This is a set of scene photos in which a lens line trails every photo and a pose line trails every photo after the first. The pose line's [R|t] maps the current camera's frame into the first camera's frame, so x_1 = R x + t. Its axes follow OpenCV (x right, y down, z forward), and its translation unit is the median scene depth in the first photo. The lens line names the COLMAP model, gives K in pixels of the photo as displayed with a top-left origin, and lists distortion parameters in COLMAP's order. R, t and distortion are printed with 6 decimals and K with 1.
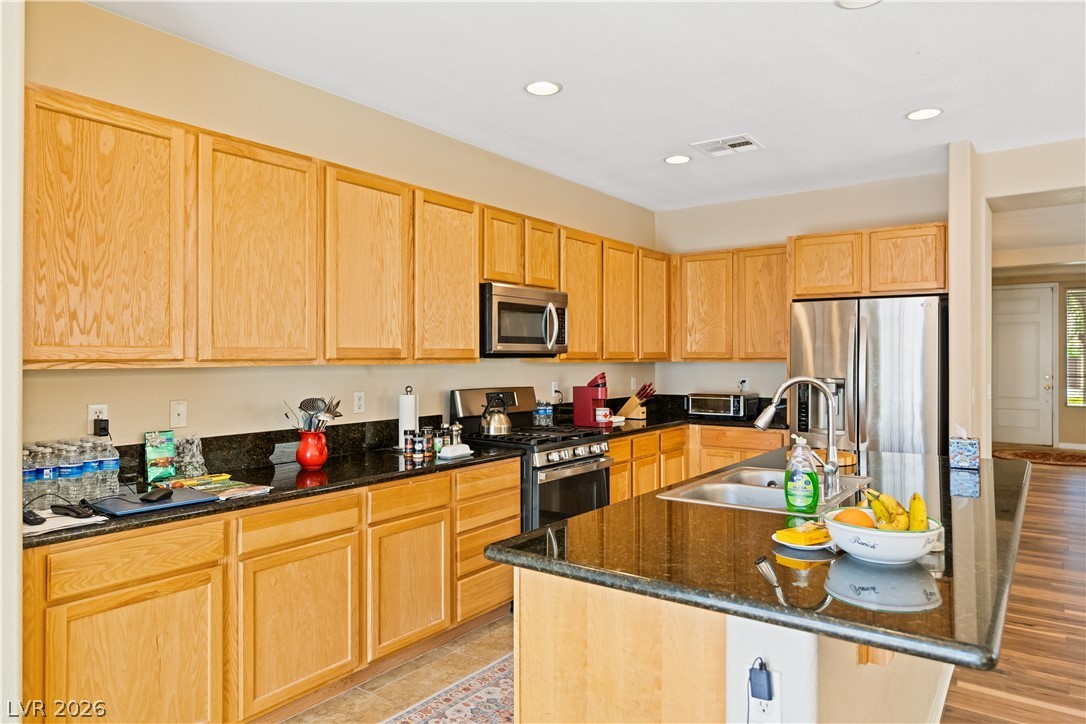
lens RADIAL K [[683.6, 0, 539.1], [0, 683.6, 353.1], [0, 0, 1]] dist [-0.000254, -0.002496]
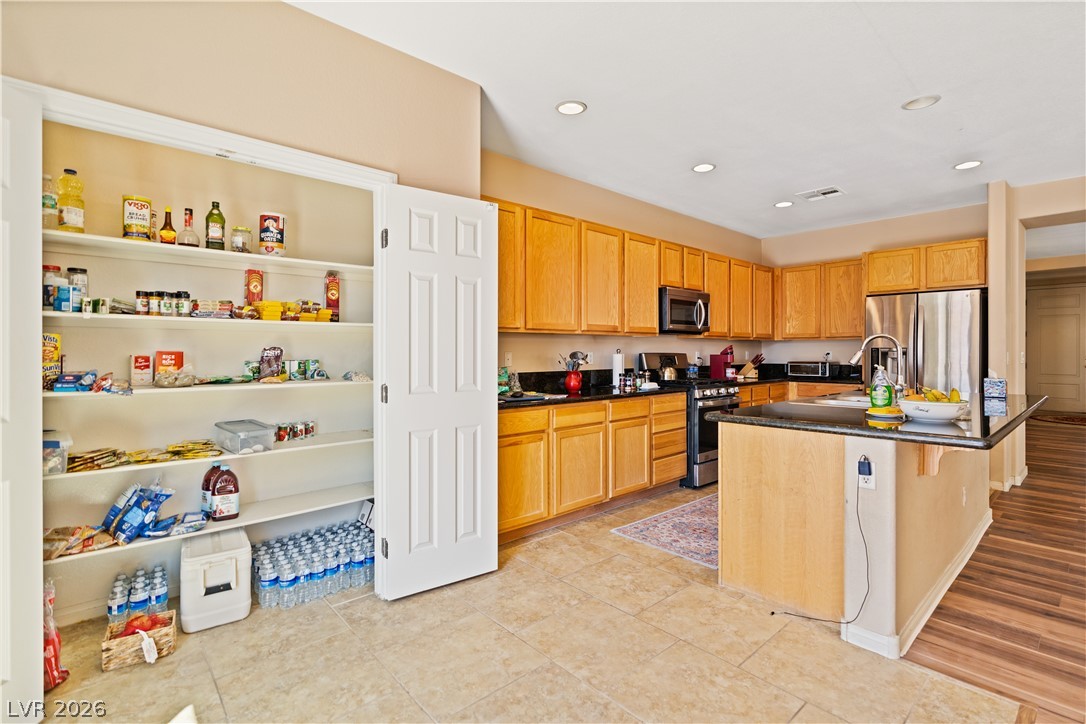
lens RADIAL K [[498.3, 0, 548.7], [0, 498.3, 350.8], [0, 0, 1]] dist [-0.002736, 0.000410]
pose [[0.980232, -0.000890, -0.197852, -0.113974], [0.001802, 0.999989, 0.004428, 0.046110], [0.197846, -0.004697, 0.980222, -0.239035]]
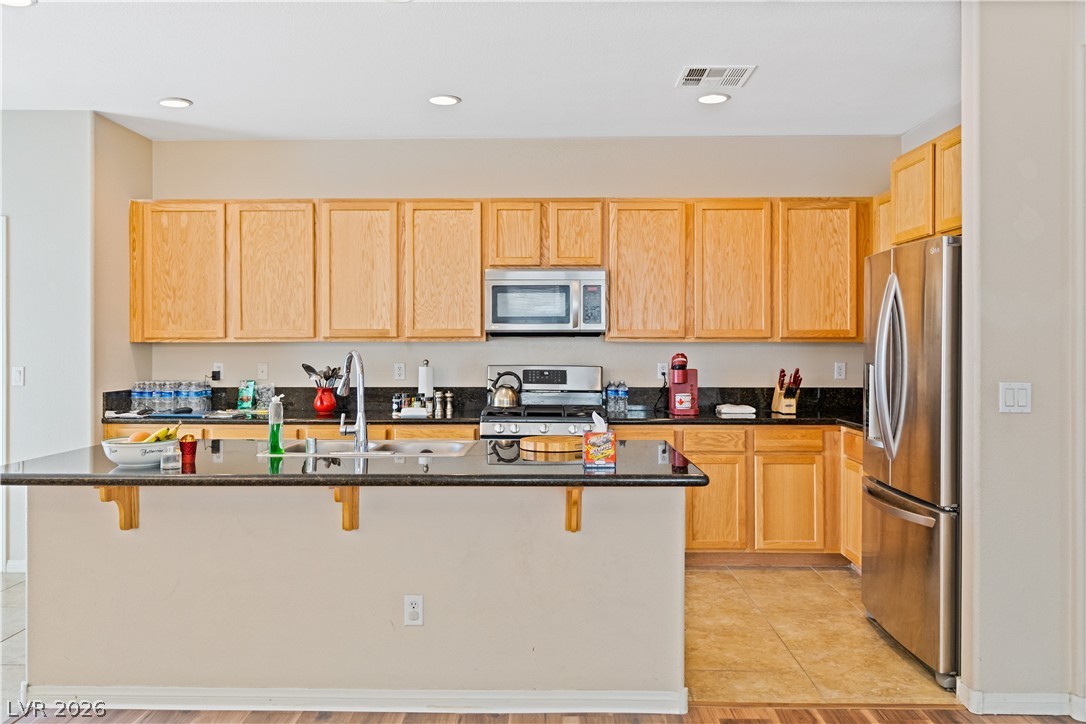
lens RADIAL K [[902.4, 0, 542.2], [0, 902.4, 342.1], [0, 0, 1]] dist [0.001089, 0.002784]
pose [[0.585108, 0.001143, -0.810954, 1.224040], [0.004757, 0.999977, 0.004842, 0.009497], [0.810941, -0.006691, 0.585089, 0.219314]]
